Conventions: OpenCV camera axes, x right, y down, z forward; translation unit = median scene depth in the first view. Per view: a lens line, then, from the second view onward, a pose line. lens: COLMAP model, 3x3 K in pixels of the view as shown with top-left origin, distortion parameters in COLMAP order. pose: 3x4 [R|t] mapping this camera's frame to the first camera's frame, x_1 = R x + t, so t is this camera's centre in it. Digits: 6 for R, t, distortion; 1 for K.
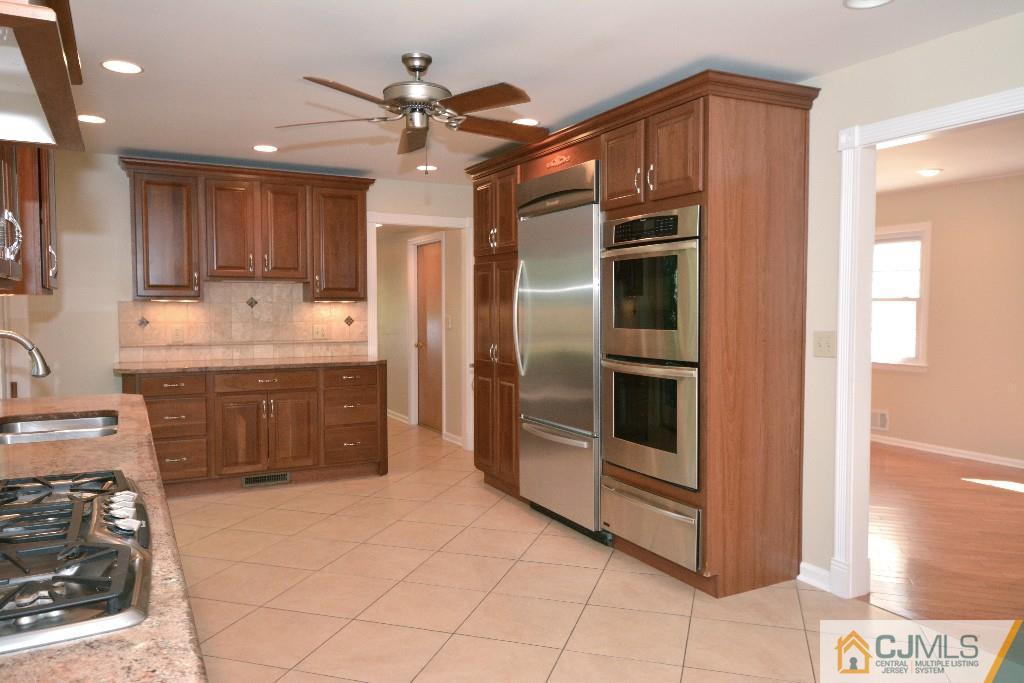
lens RADIAL K [[739.7, 0, 516.3], [0, 739.7, 344.1], [0, 0, 1]] dist [0.013921, 0.003557]
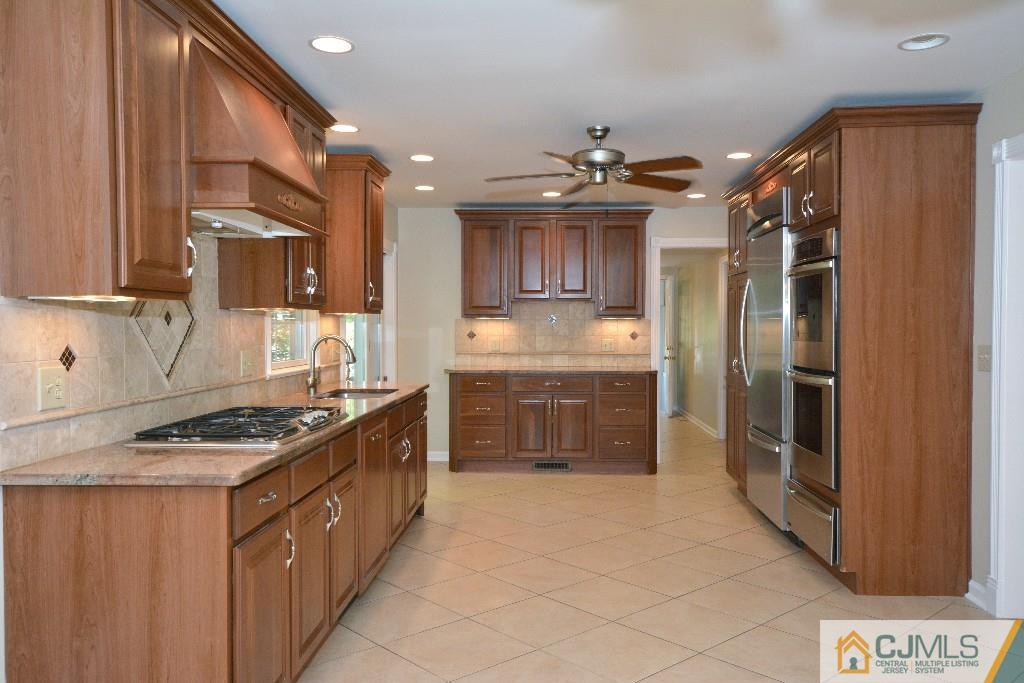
lens RADIAL K [[800.2, 0, 512.0], [0, 800.2, 341.5], [0, 0, 1]] dist [0.007887, 0.001167]
pose [[0.859206, 0.011361, -0.511503, 0.281790], [-0.027624, 0.999325, -0.024206, 0.014229], [0.510883, 0.034928, 0.858940, -0.163488]]
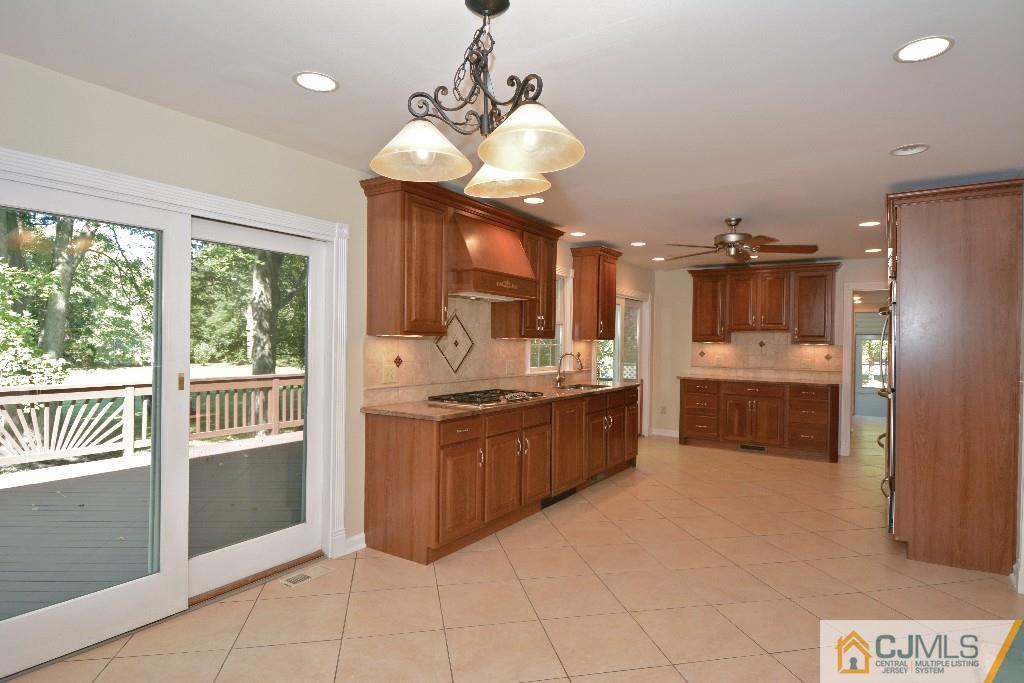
lens RADIAL K [[560.8, 0, 512.6], [0, 560.8, 343.5], [0, 0, 1]] dist [-0.001264, -0.000700]
pose [[0.483203, 0.012155, -0.875424, 0.543854], [-0.060390, 0.997985, -0.019476, 0.001655], [0.873423, 0.062277, 0.482964, -0.122379]]
